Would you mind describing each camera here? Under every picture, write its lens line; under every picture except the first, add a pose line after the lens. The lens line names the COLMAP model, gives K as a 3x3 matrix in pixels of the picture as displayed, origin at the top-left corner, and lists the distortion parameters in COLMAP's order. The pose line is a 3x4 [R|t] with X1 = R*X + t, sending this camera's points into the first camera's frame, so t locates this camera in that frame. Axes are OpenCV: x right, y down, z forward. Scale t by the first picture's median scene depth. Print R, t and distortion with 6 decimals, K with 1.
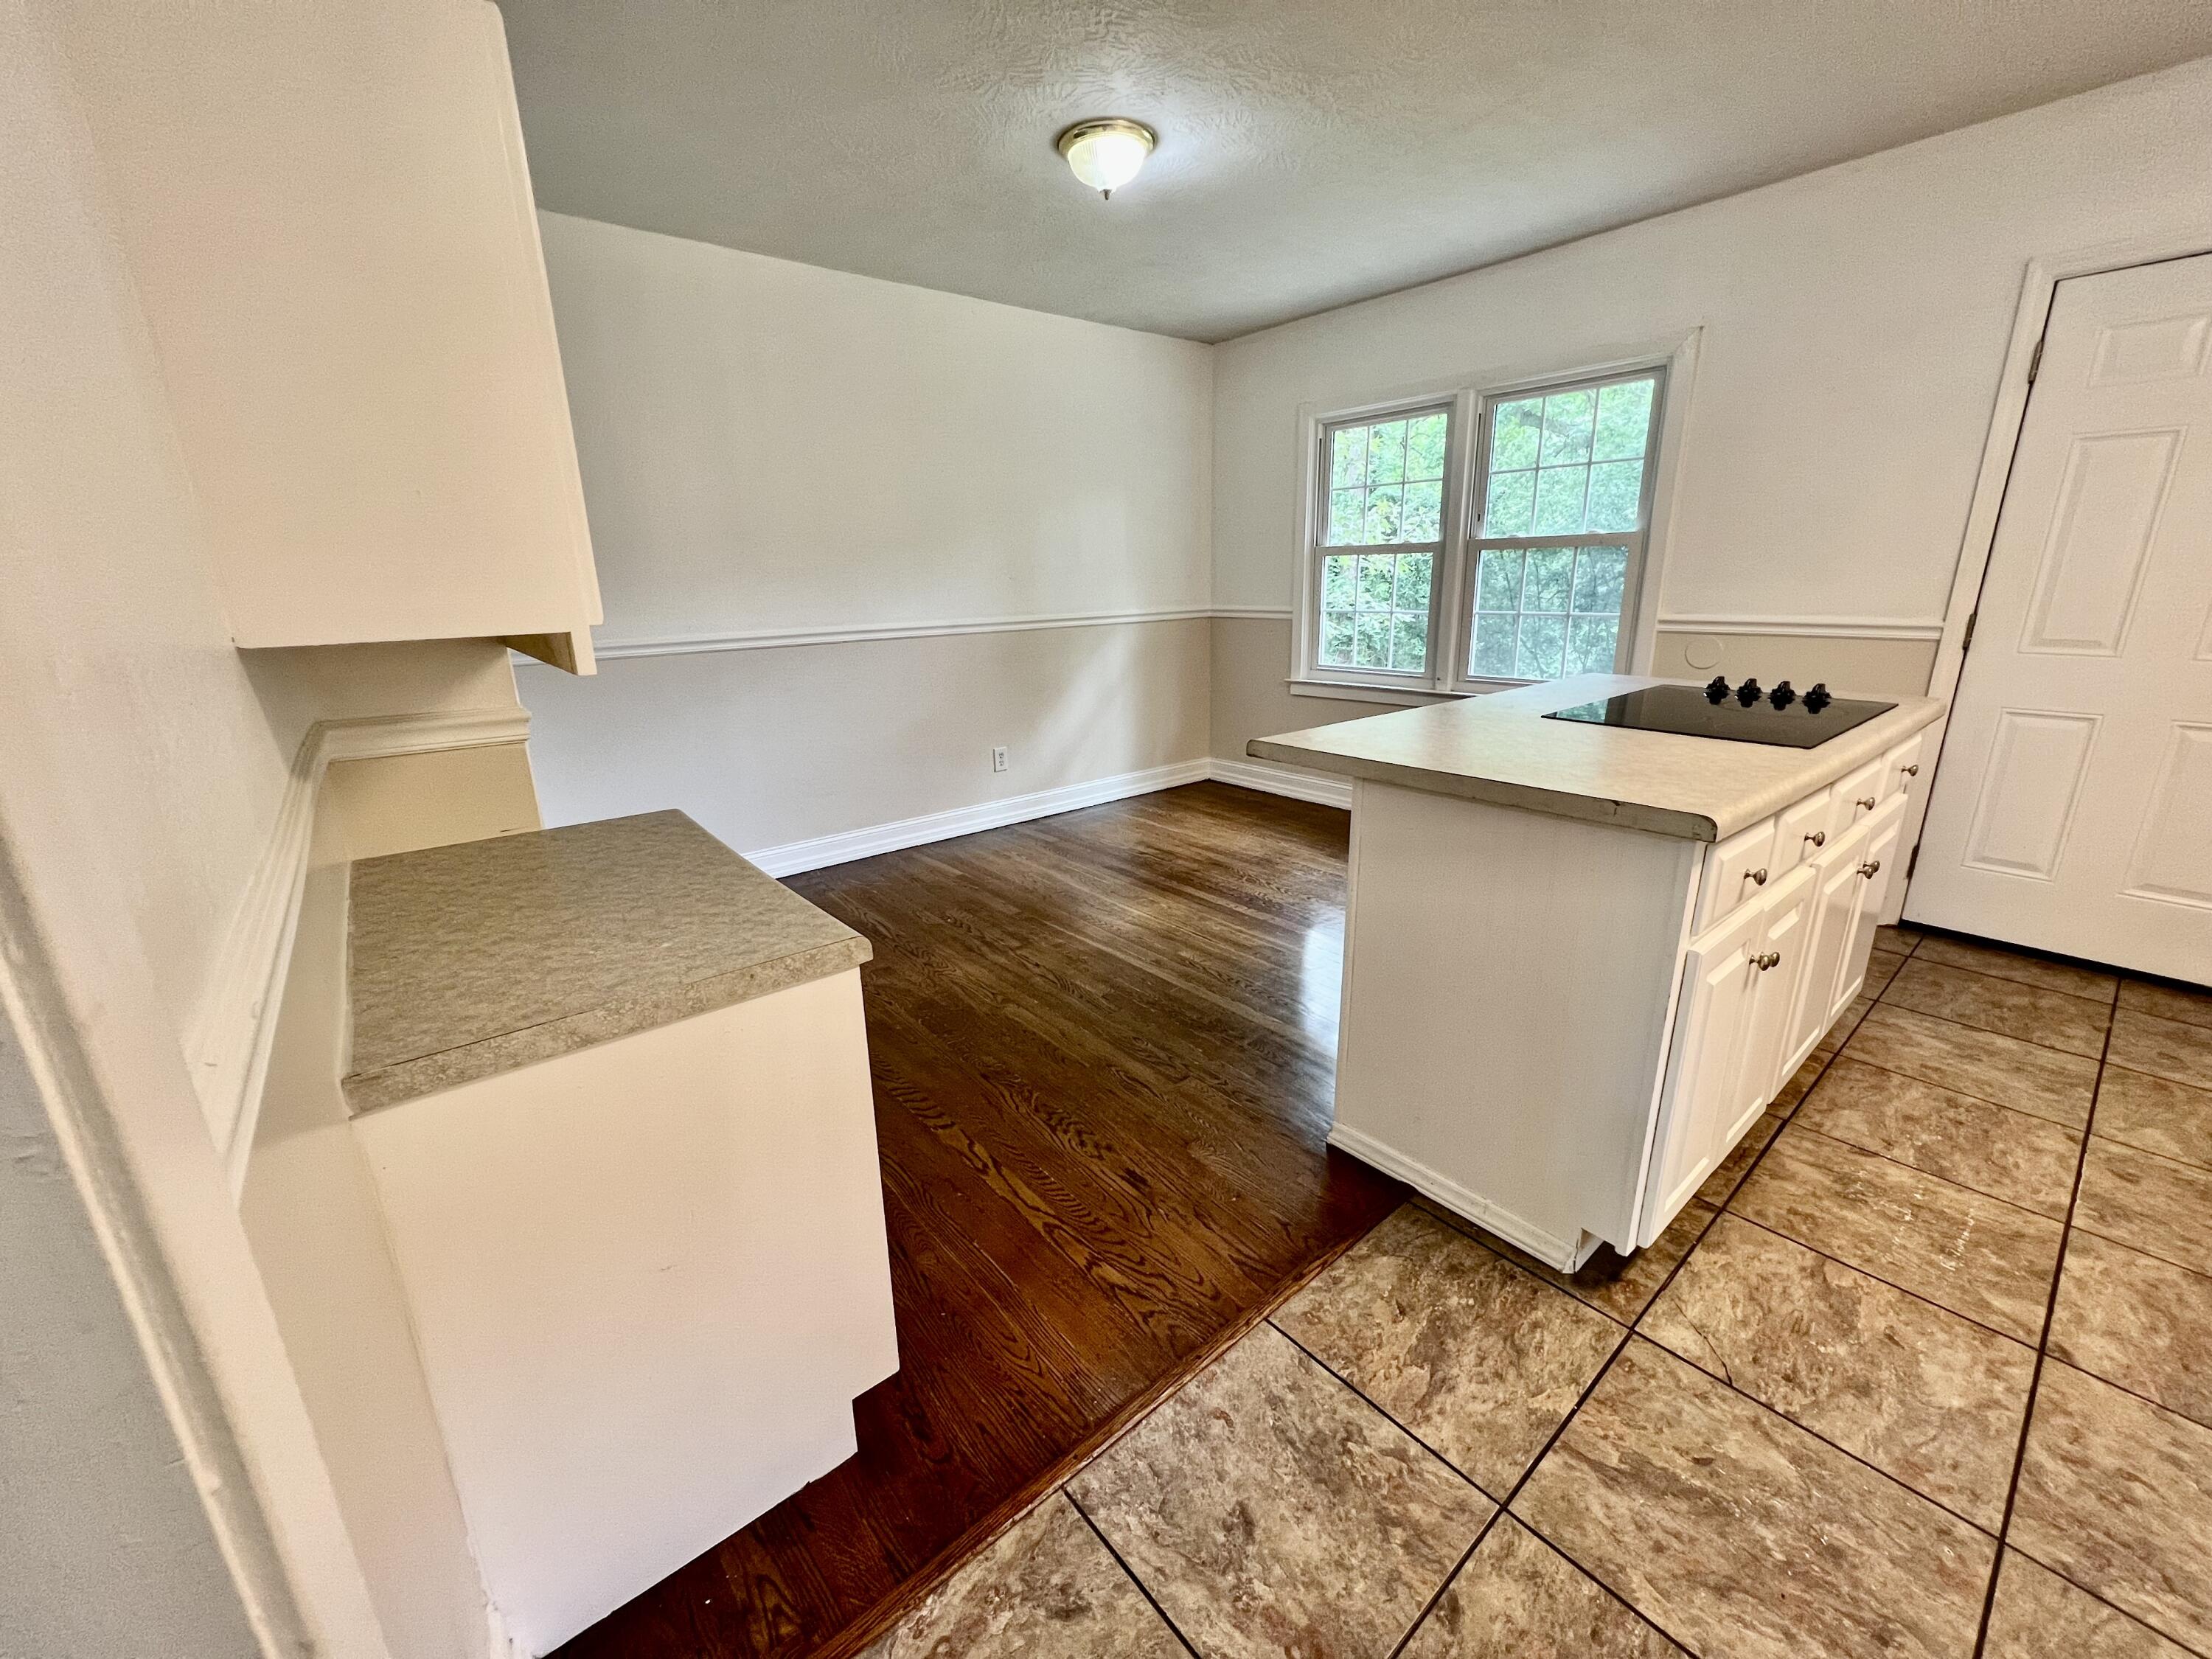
lens RADIAL K [[881.8, 0, 1098.9], [0, 881.8, 823.4], [0, 0, 1]] dist [-0.000368, -0.000332]
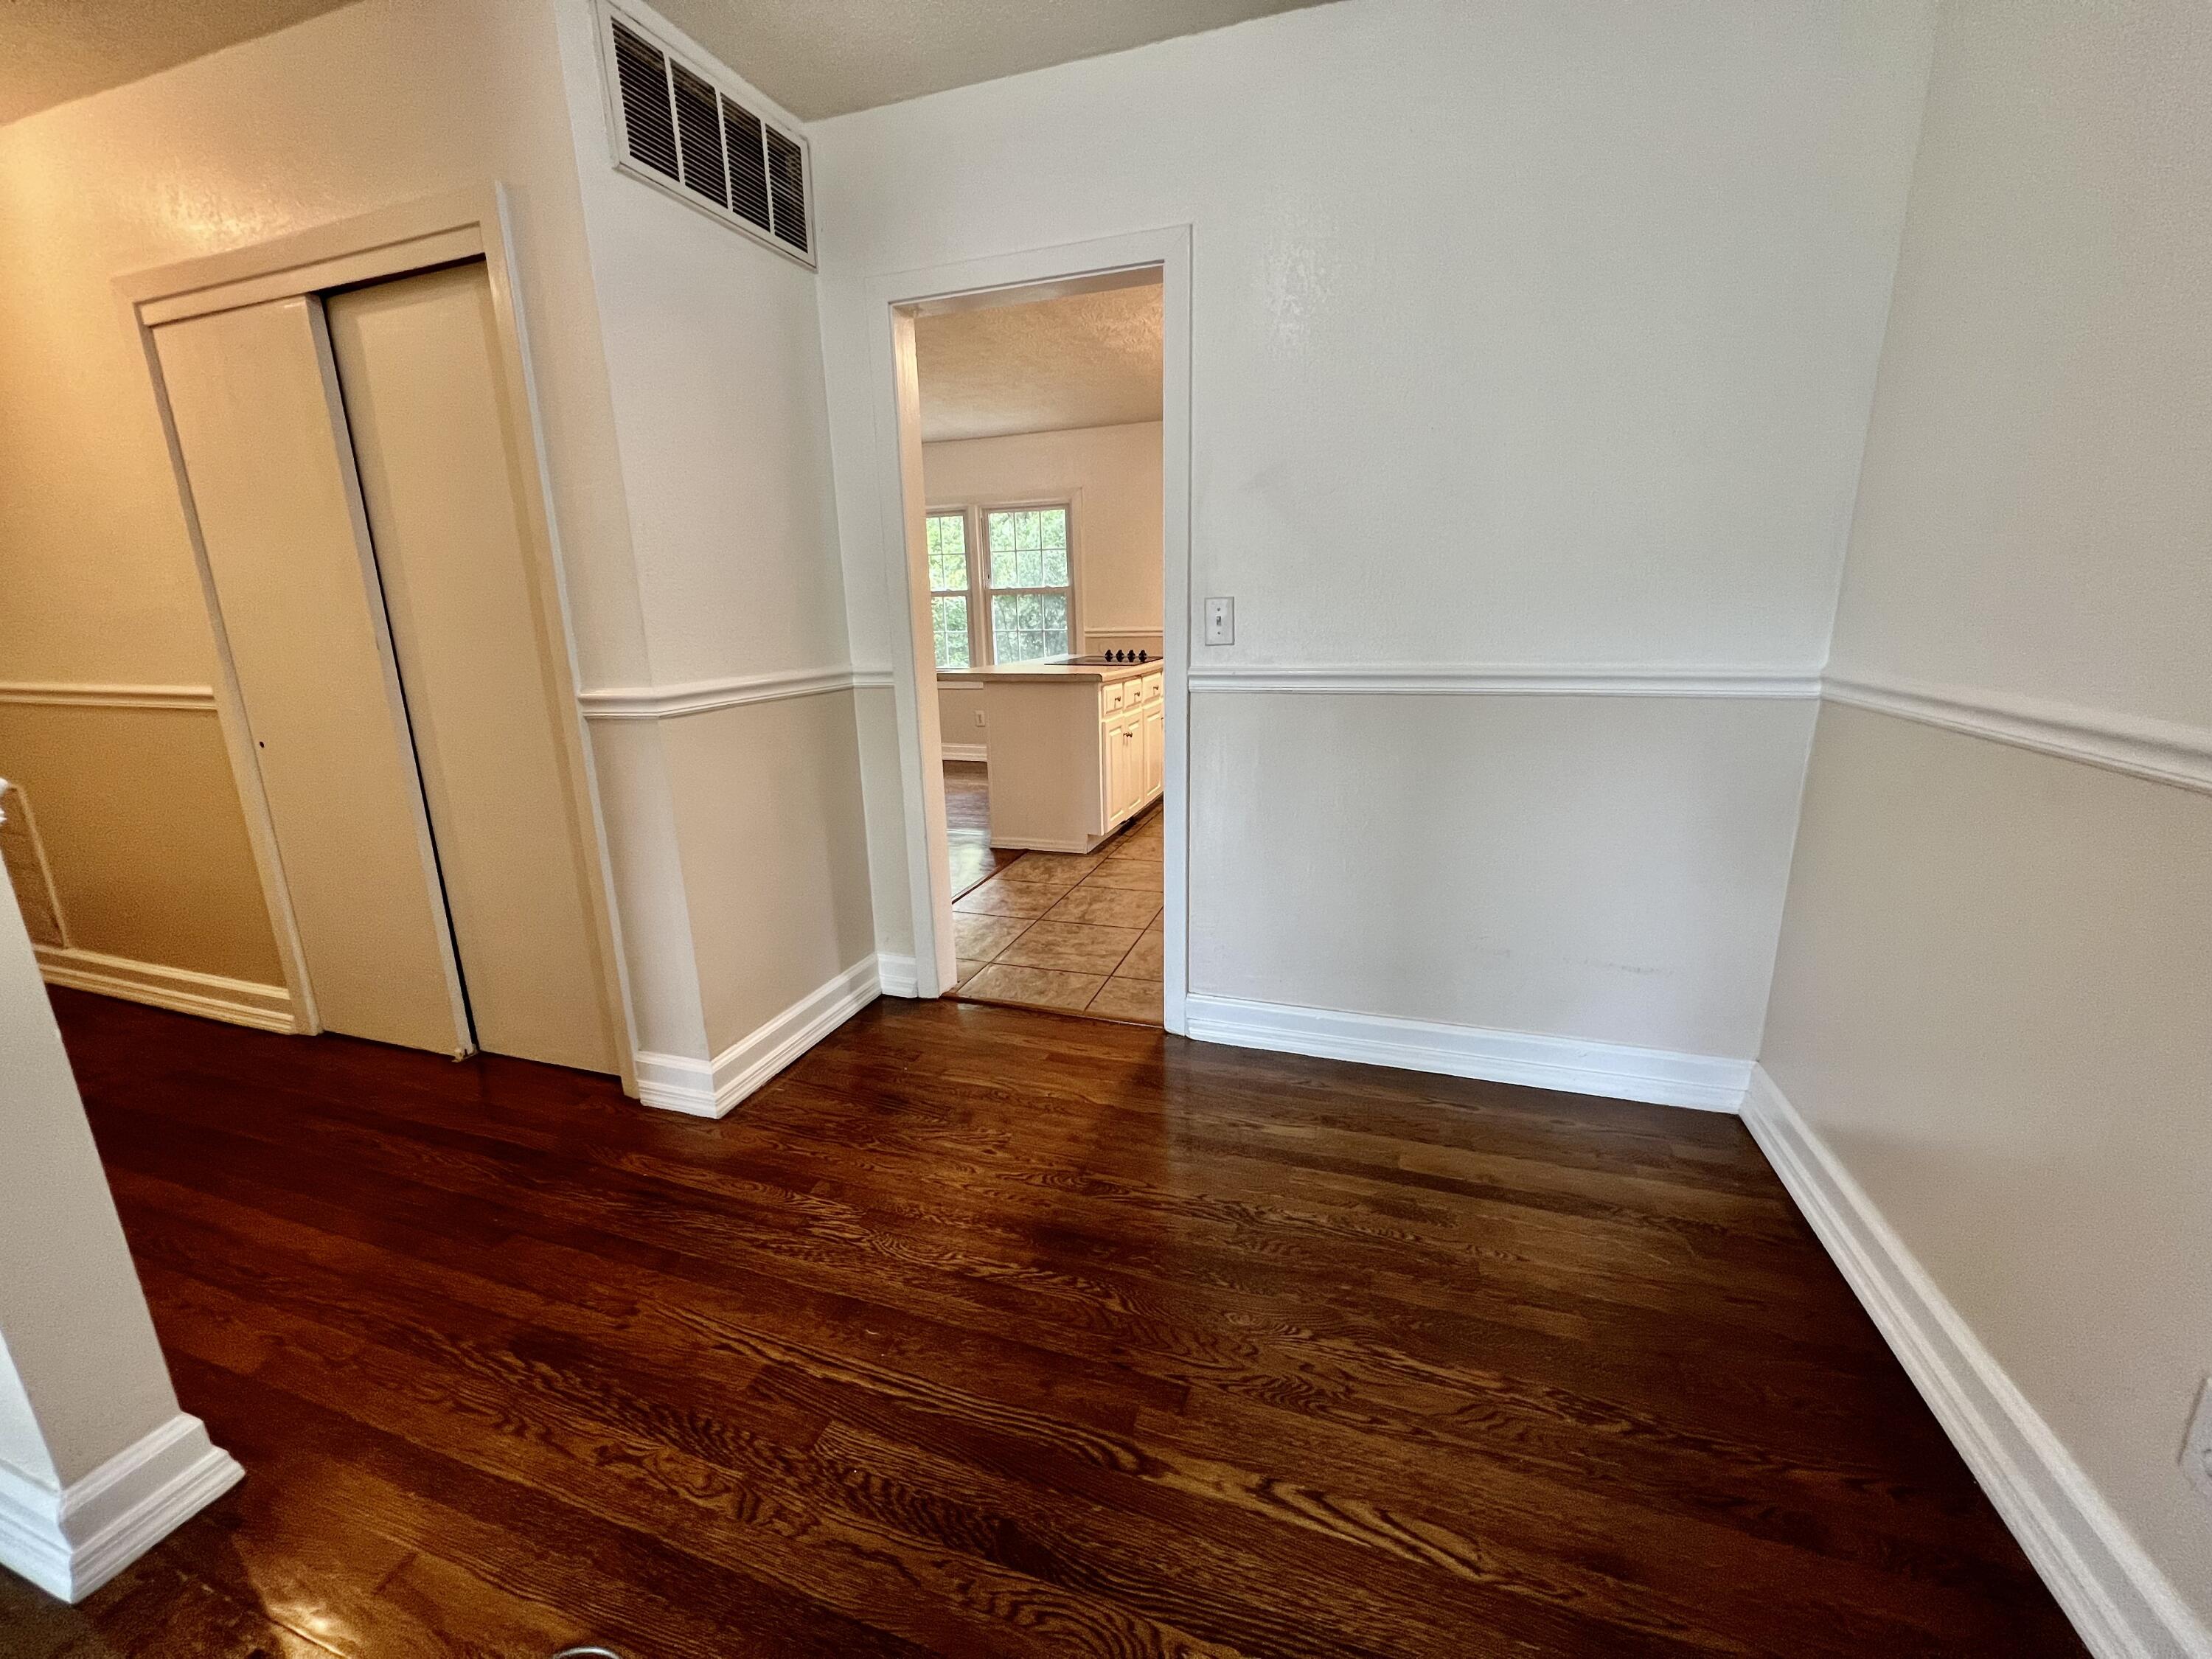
lens RADIAL K [[881.8, 0, 1098.9], [0, 881.8, 823.4], [0, 0, 1]] dist [-0.000368, -0.000332]
pose [[0.848750, -0.121907, 0.514550, -0.620809], [0.147414, 0.989035, -0.008837, 0.333570], [-0.507831, 0.083353, 0.857415, -1.028879]]
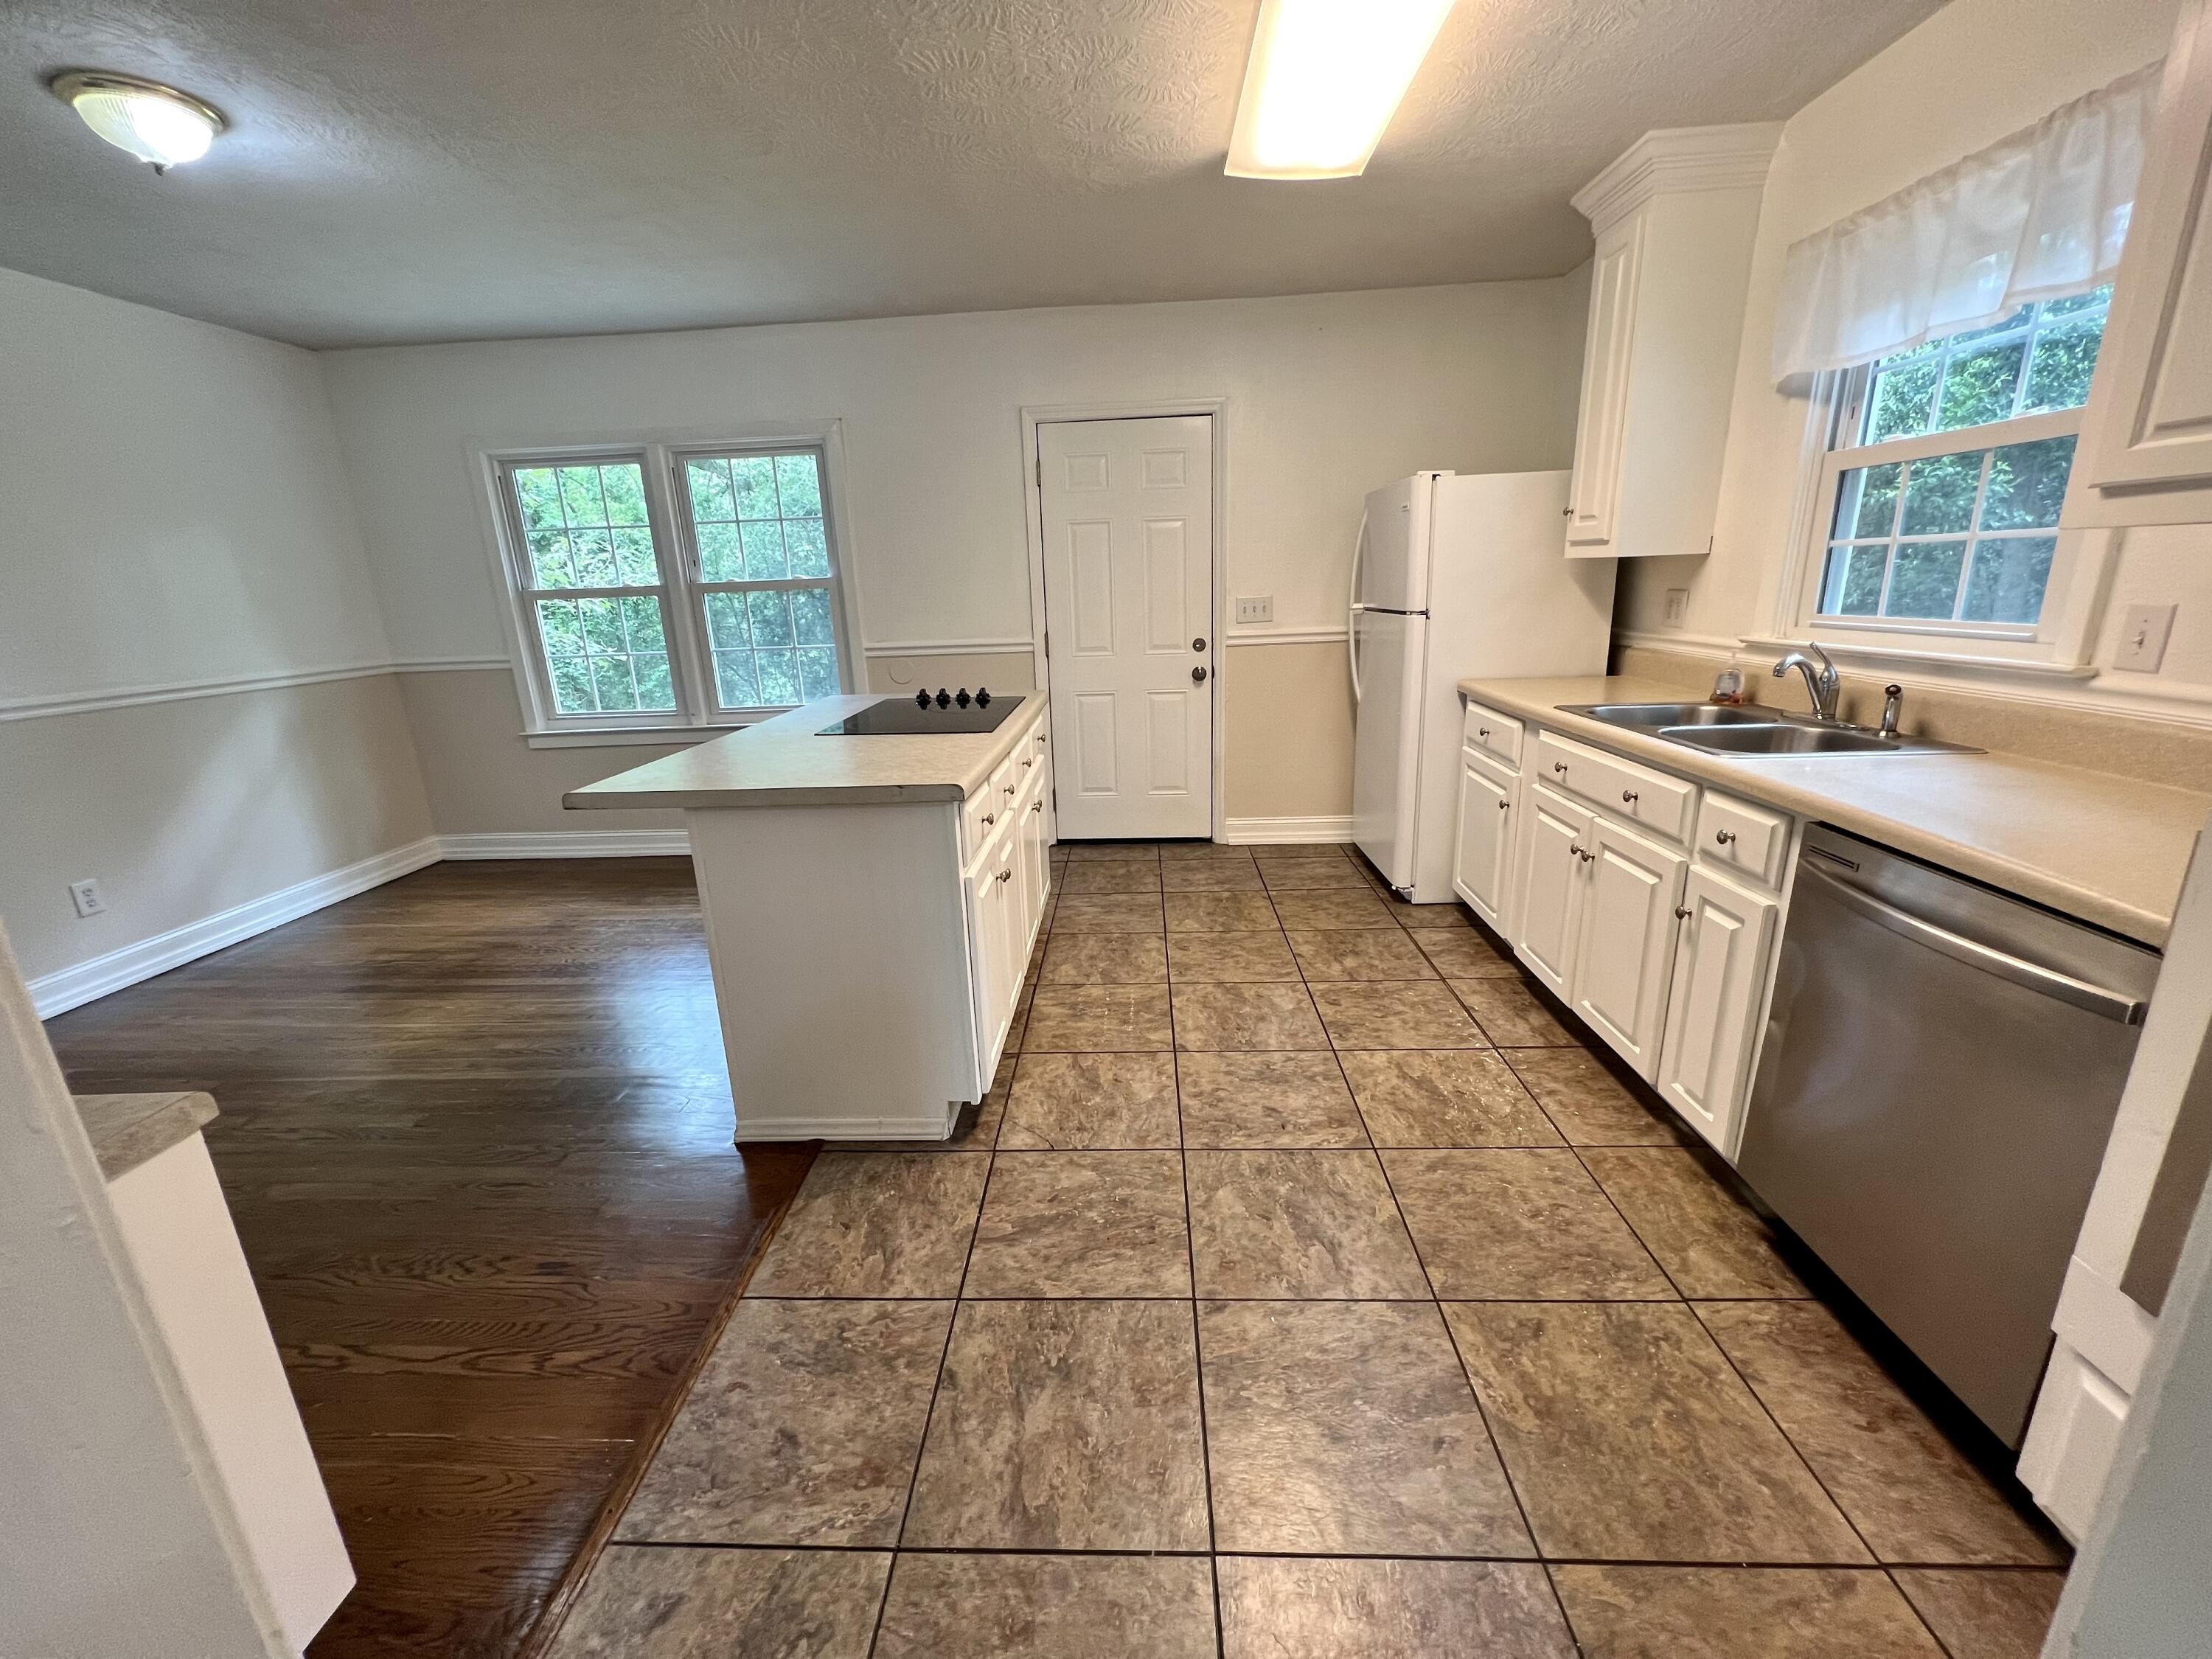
lens RADIAL K [[881.8, 0, 1098.9], [0, 881.8, 823.4], [0, 0, 1]] dist [-0.000368, -0.000332]
pose [[0.670814, -0.199314, 0.714341, -0.128356], [0.223541, 0.972753, 0.061496, 0.010957], [-0.707134, 0.118432, 0.697091, -0.112760]]
